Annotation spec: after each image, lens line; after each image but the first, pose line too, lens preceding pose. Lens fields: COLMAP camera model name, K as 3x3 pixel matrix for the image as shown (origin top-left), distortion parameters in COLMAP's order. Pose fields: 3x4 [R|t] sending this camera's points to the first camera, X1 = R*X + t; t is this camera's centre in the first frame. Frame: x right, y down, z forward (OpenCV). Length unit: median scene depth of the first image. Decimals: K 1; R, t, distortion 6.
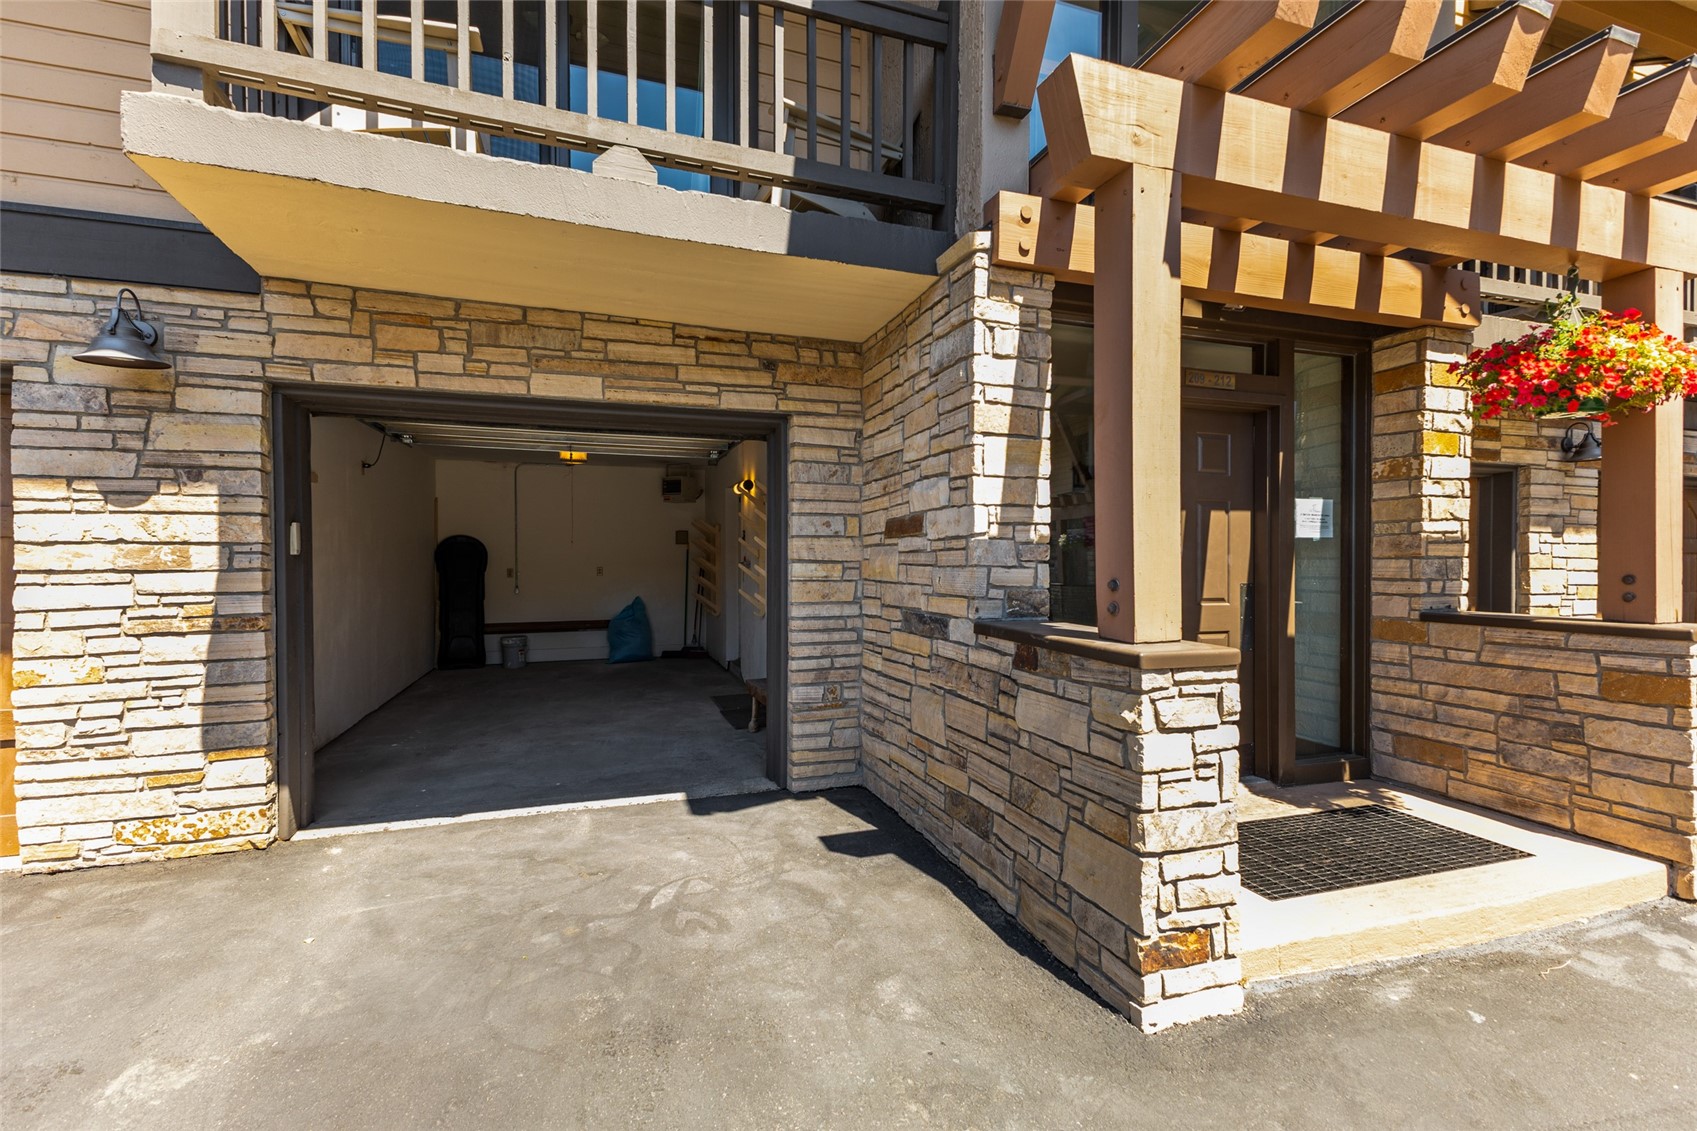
lens RADIAL K [[761.9, 0, 845.1], [0, 761.9, 560.1], [0, 0, 1]] dist [0.002008, -0.000011]
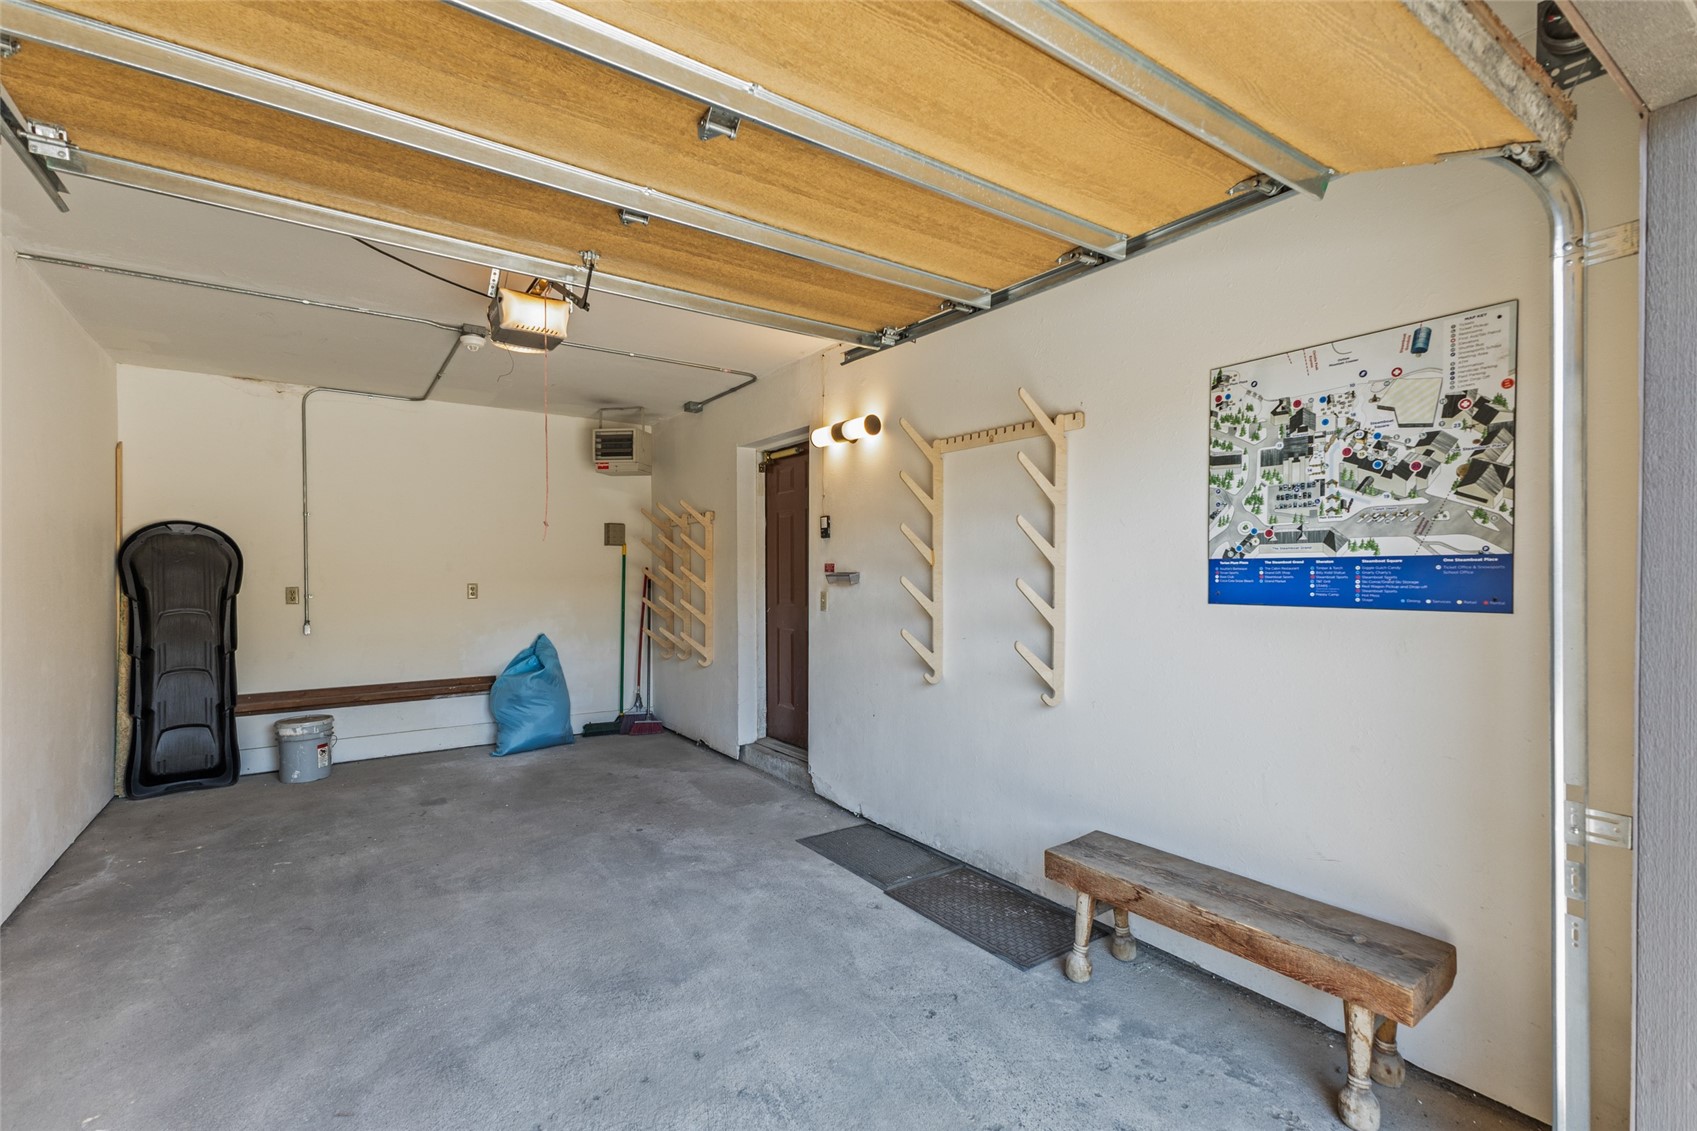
lens RADIAL K [[761.3, 0, 844.7], [0, 761.3, 570.9], [0, 0, 1]] dist [0.002824, -0.000249]
pose [[0.959221, 0.000192, 0.282658, -0.227740], [0.001102, 0.999990, -0.004420, 0.002558], [-0.282656, 0.004552, 0.959211, 0.396883]]
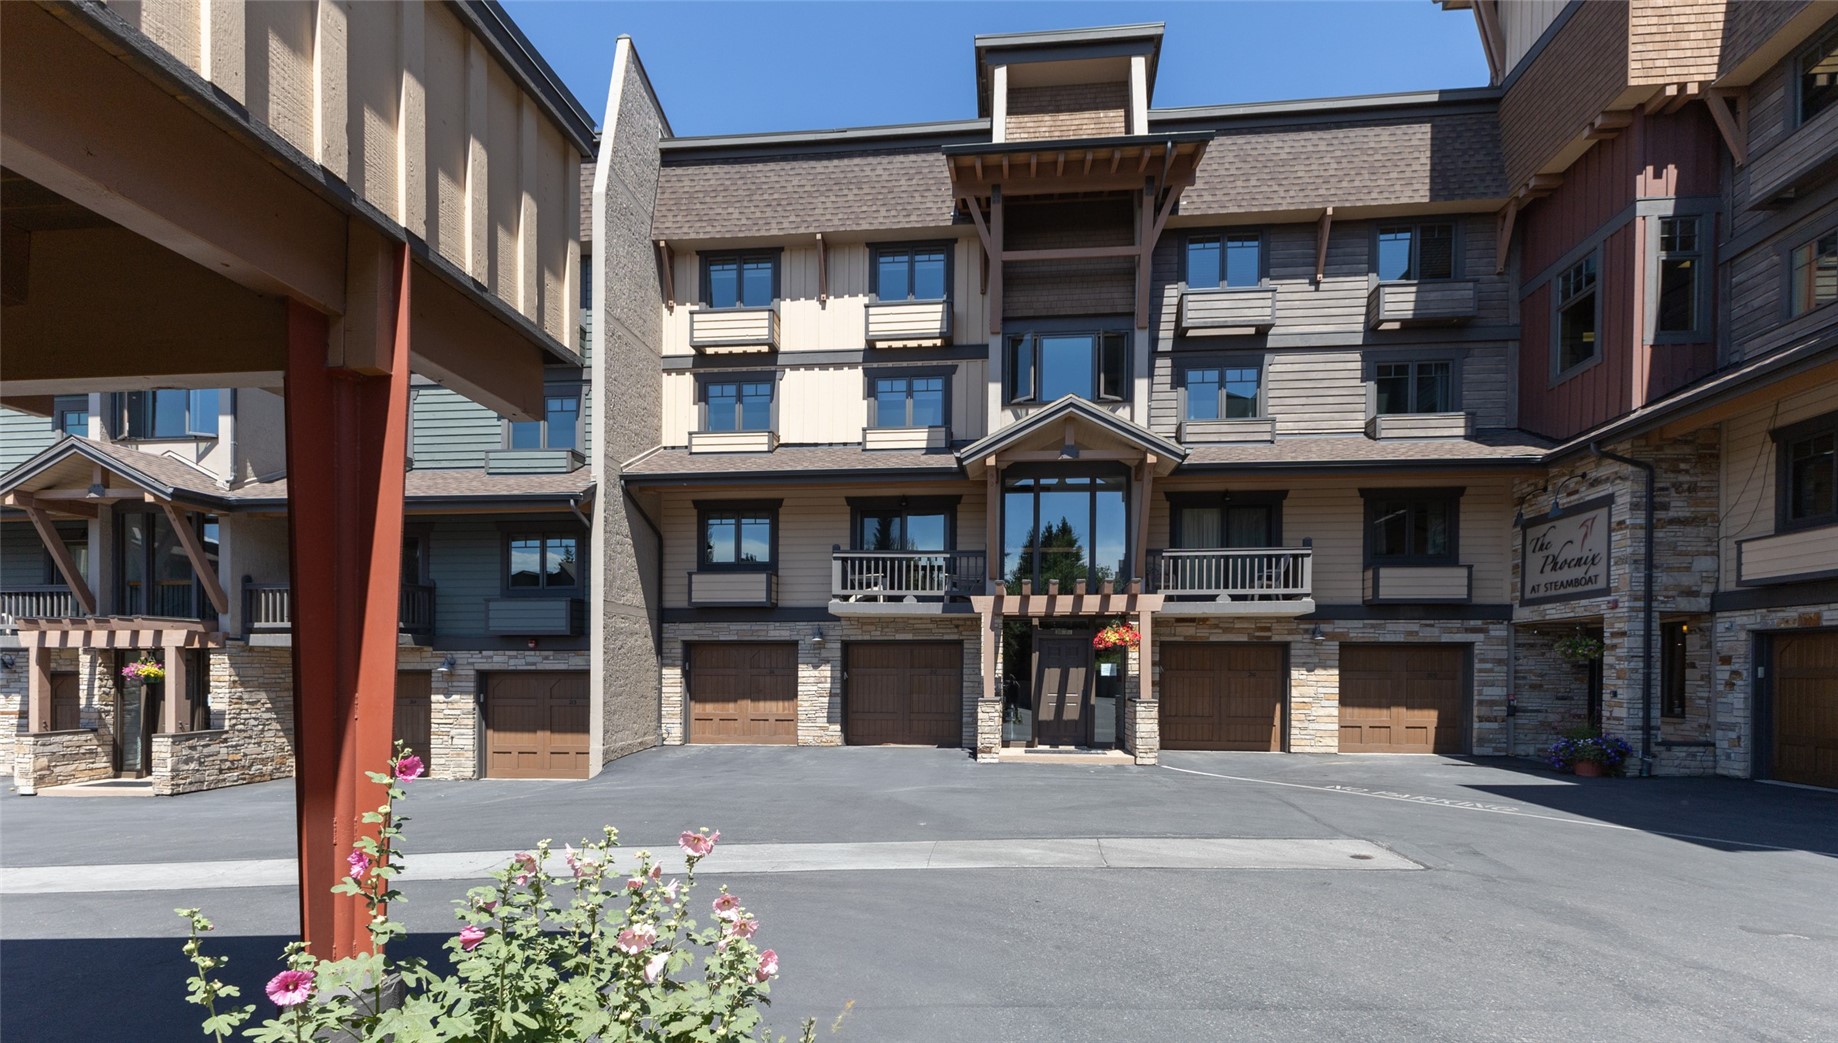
lens RADIAL K [[853.4, 0, 919.0], [0, 853.4, 521.5], [0, 0, 1]] dist [-0.049931, -0.000017]
pose [[0.908453, -0.066730, -0.412626, 1.654672], [-0.006861, 0.984661, -0.174344, -0.048244], [0.417931, 0.161215, 0.894060, -3.178656]]
